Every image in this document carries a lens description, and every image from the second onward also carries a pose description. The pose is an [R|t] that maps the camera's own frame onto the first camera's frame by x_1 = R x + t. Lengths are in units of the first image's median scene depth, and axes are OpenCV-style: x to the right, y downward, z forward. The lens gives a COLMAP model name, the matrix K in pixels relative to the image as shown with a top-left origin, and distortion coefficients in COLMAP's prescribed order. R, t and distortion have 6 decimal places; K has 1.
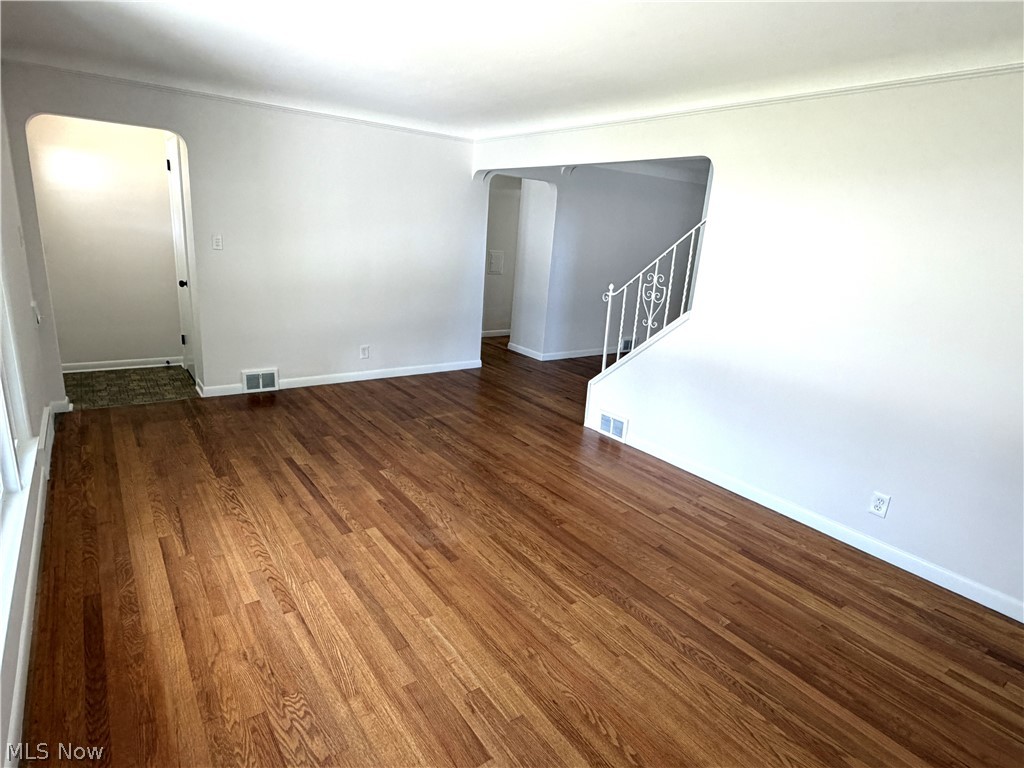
lens RADIAL K [[561.1, 0, 513.1], [0, 561.1, 382.2], [0, 0, 1]] dist [0.001394, 0.002807]
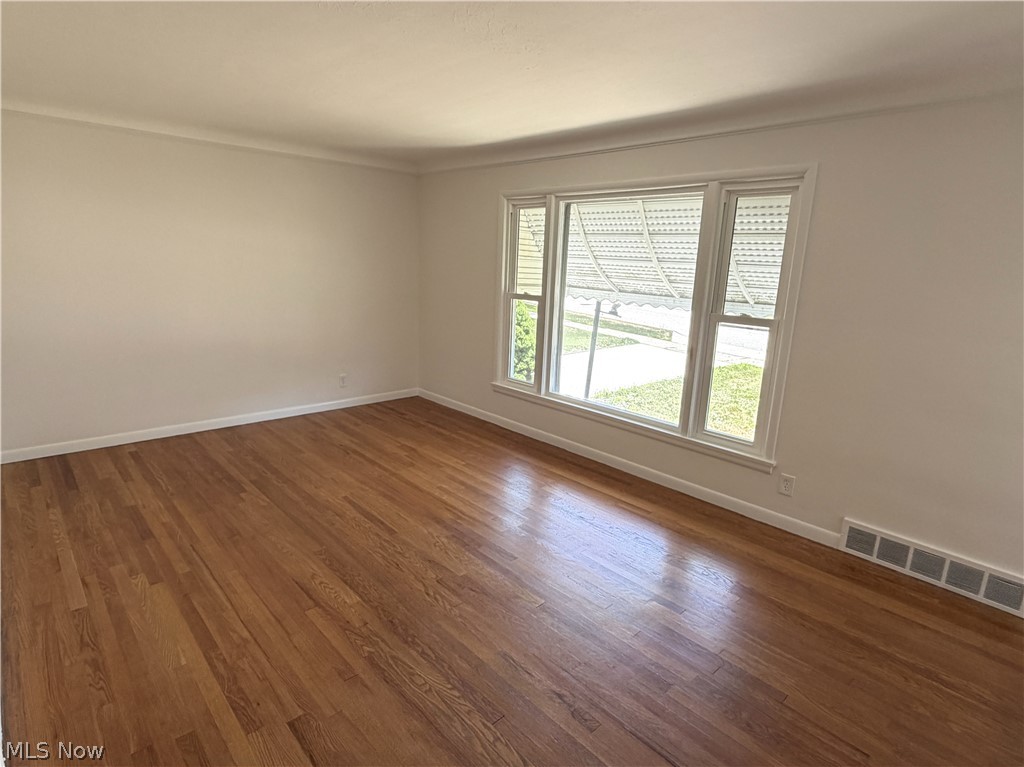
lens RADIAL K [[561.1, 0, 511.9], [0, 561.1, 381.4], [0, 0, 1]] dist [0.001394, 0.002807]
pose [[-0.988581, -0.079110, -0.128255, -0.095207], [-0.130054, 0.877823, 0.460991, -0.500173], [0.076116, 0.472407, -0.878088, 1.769341]]
